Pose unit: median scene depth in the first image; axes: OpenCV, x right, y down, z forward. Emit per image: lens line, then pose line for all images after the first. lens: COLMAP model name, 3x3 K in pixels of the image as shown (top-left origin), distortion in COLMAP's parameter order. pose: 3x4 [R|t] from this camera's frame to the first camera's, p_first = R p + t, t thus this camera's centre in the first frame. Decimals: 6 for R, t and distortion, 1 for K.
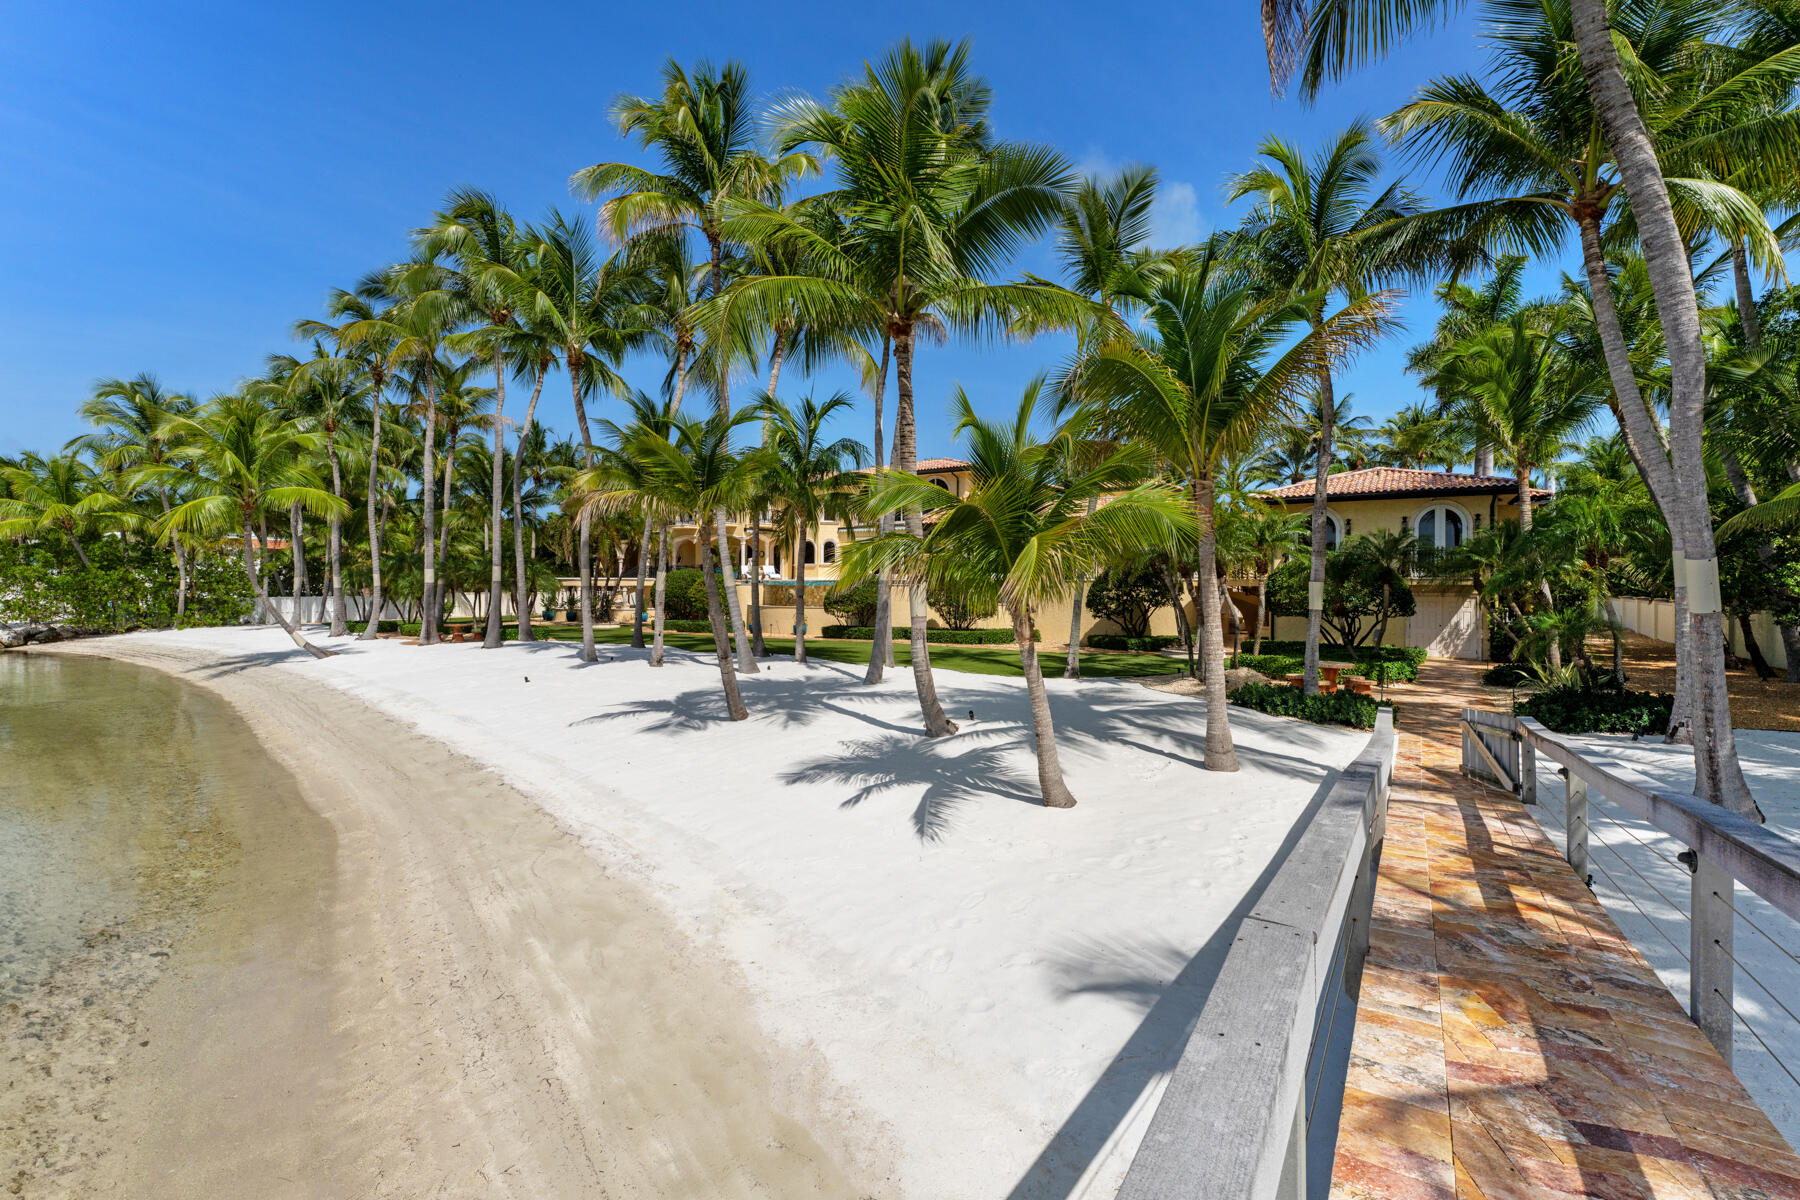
lens RADIAL K [[793.1, 0, 900.0], [0, 793.1, 600.0], [0, 0, 1]] dist [0.001299, 0.000211]
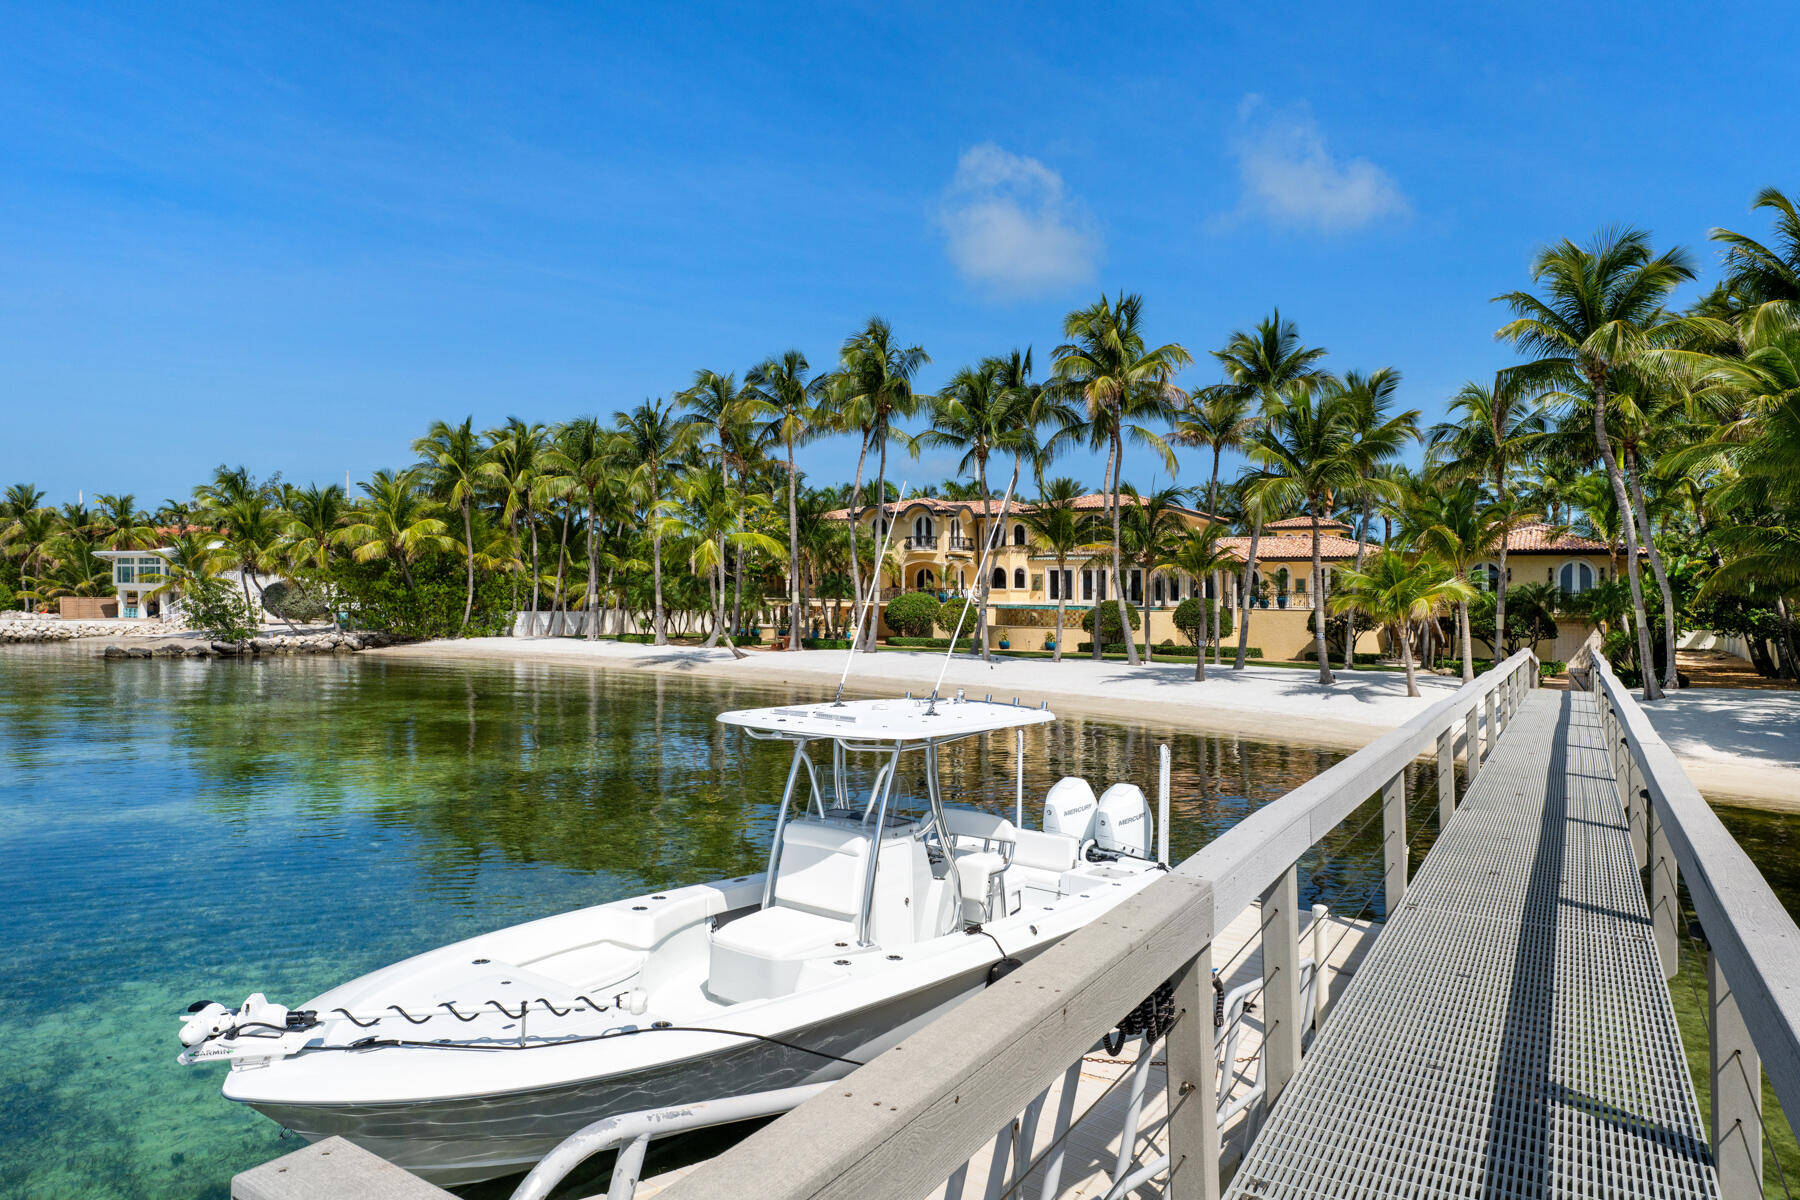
lens RADIAL K [[1037.5, 0, 900.0], [0, 1037.5, 600.0], [0, 0, 1]] dist [-0.000859, -0.001562]
pose [[0.999833, 0.018119, -0.002543, -0.491725], [-0.018182, 0.999457, -0.027465, 0.020326], [0.002044, 0.027506, 0.999620, -0.805979]]
